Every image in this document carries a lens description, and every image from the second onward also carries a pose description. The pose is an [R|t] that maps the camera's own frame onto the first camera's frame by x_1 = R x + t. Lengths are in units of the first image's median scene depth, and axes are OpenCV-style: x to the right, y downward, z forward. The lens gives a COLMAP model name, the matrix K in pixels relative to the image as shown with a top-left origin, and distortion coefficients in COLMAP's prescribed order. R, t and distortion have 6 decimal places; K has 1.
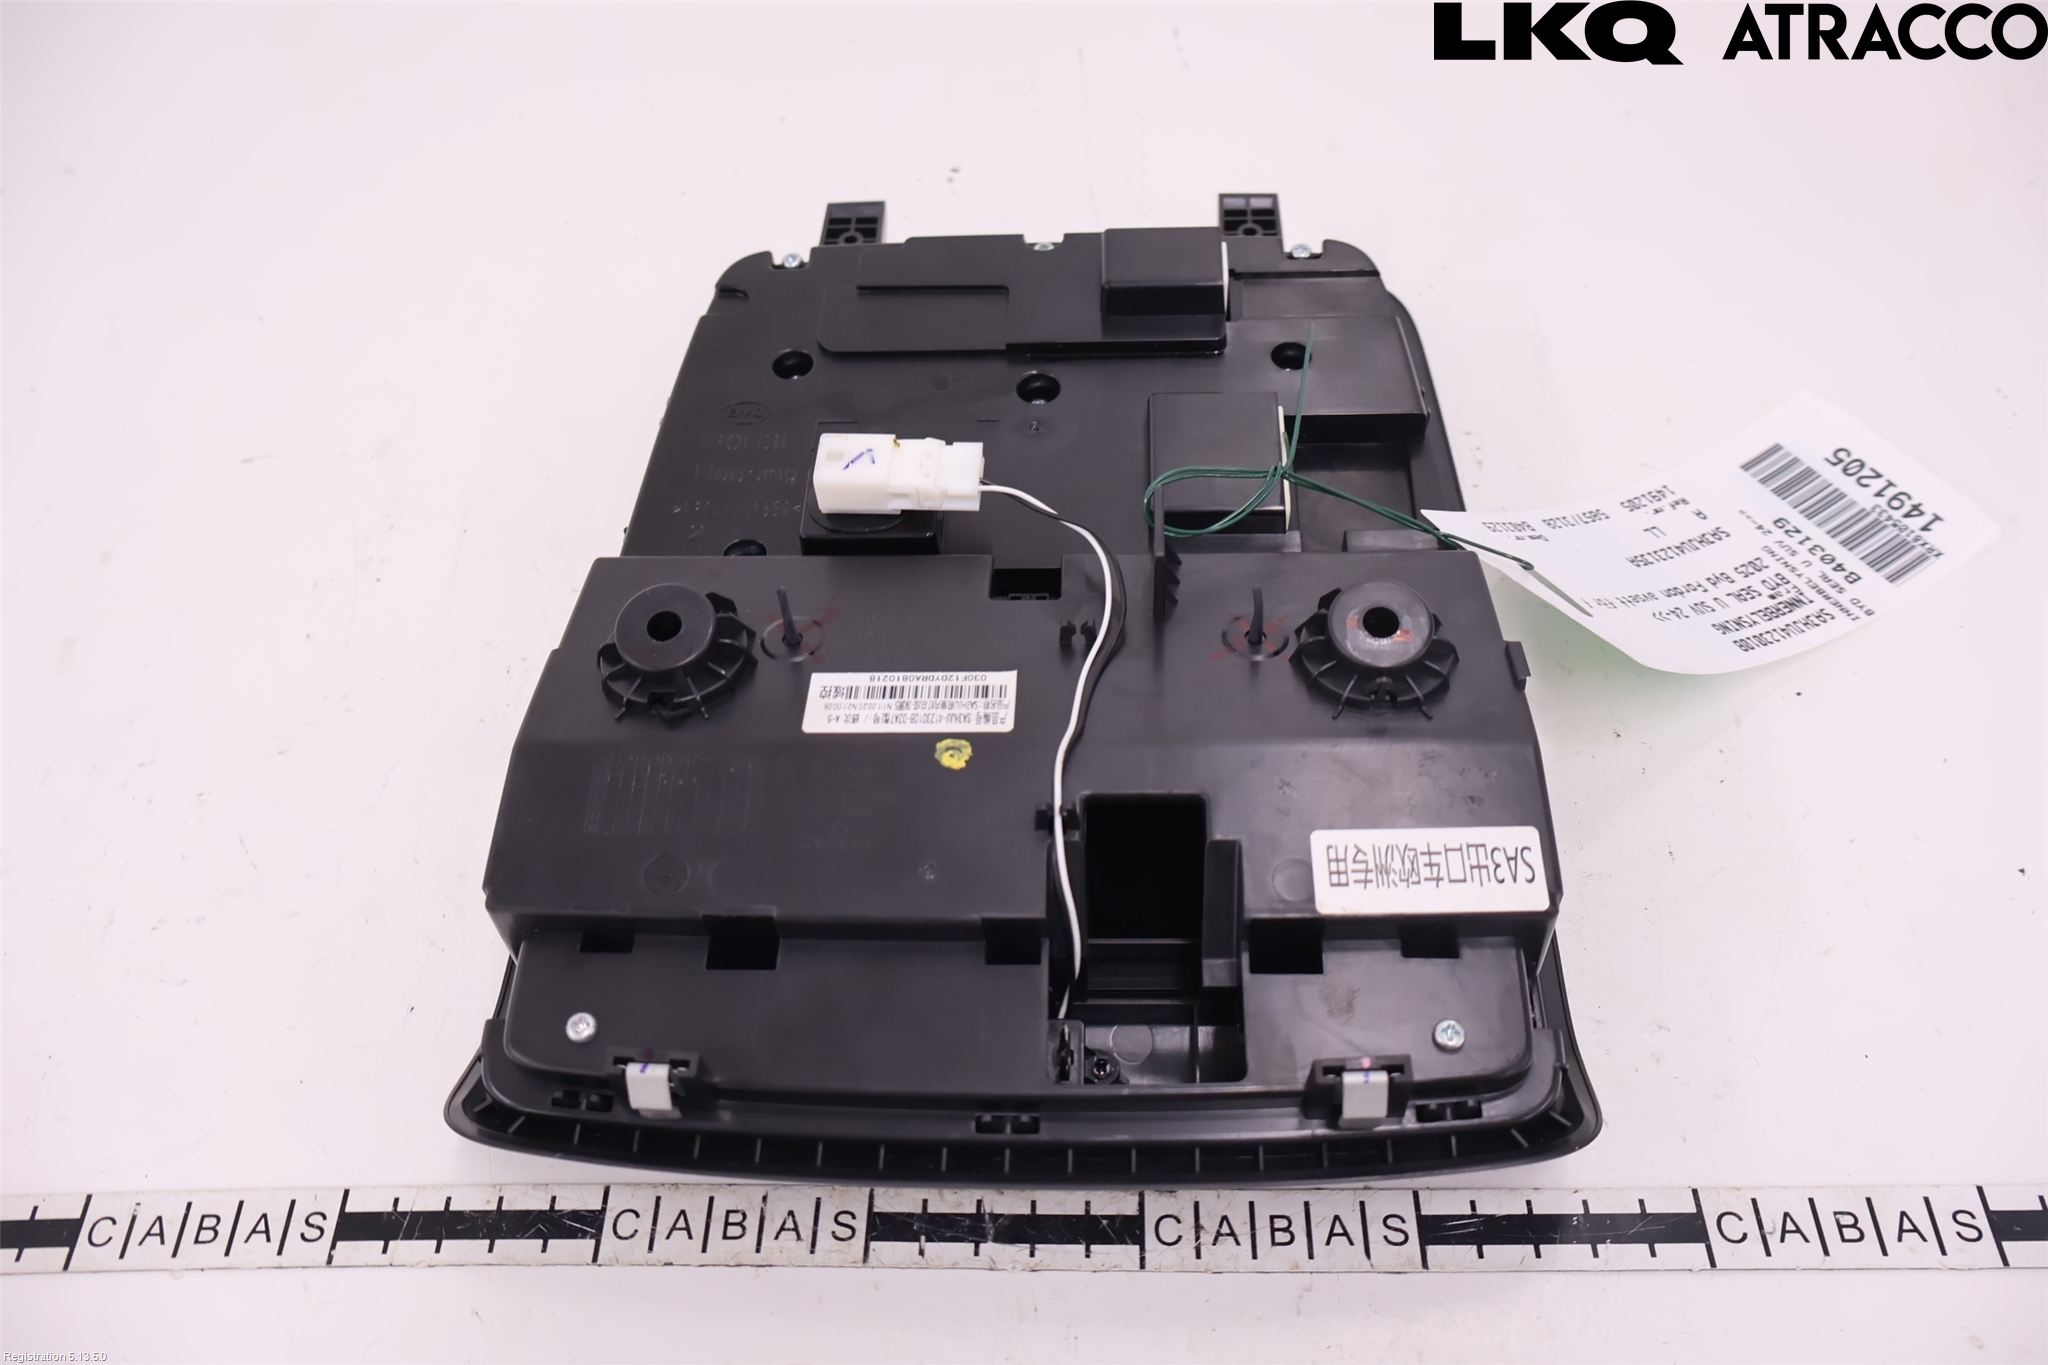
lens RADIAL K [[1740.6, 0, 1024.0], [0, 1740.6, 682.5], [0, 0, 1]] dist [0.004703, 0.001898]
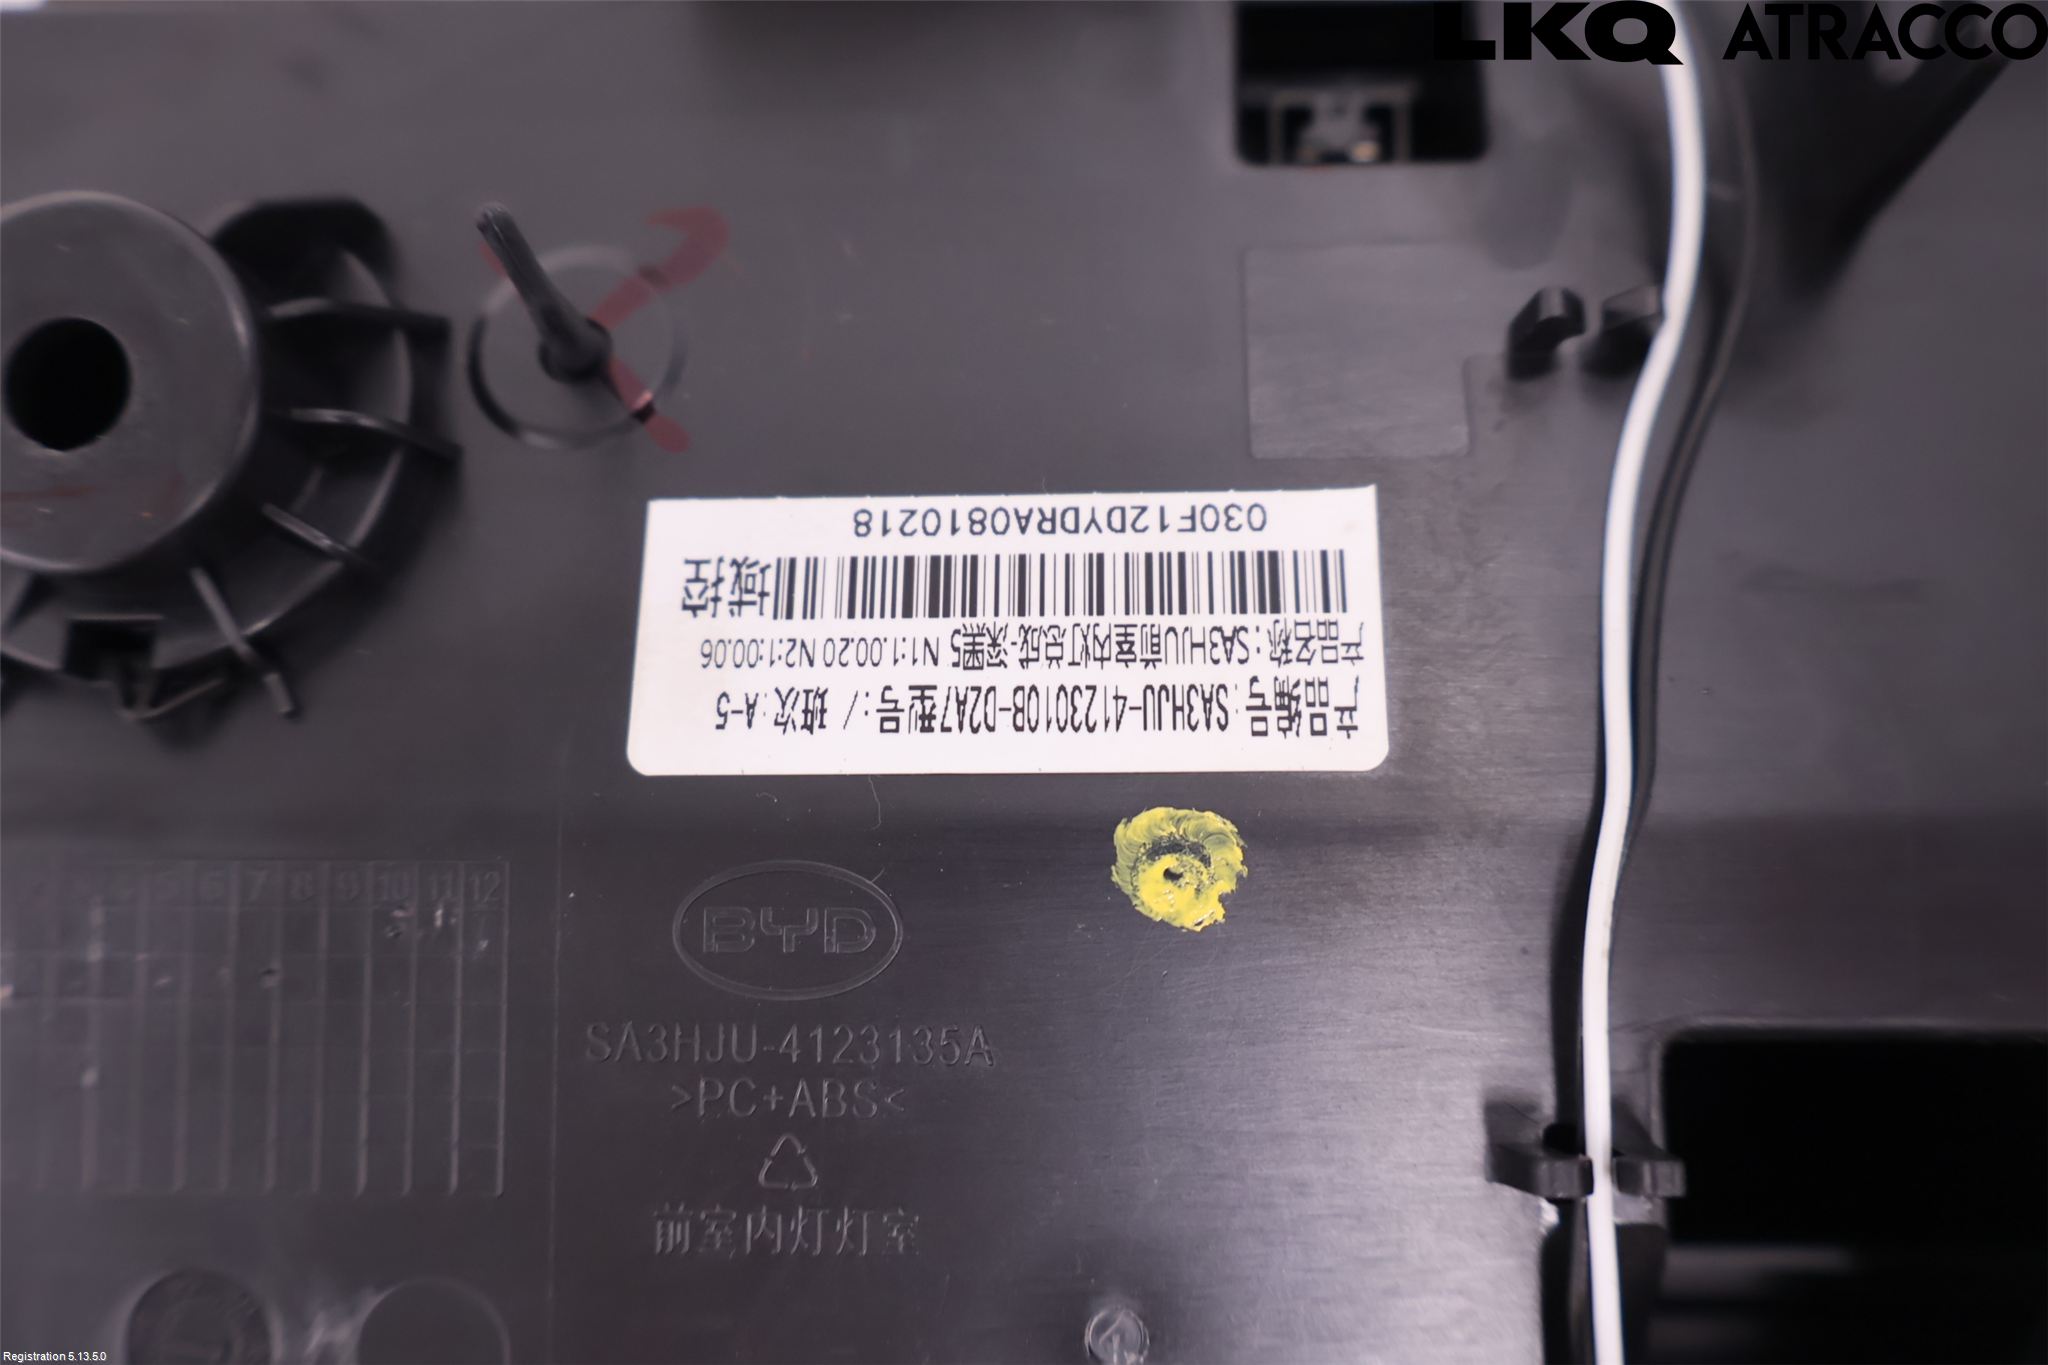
lens RADIAL K [[1740.6, 0, 1024.0], [0, 1740.6, 682.5], [0, 0, 1]] dist [0.004703, 0.001898]
pose [[0.999422, -0.032844, -0.008813, -0.059813], [0.033405, 0.899663, 0.435304, -0.103447], [-0.006368, -0.435347, 0.900240, 0.741733]]
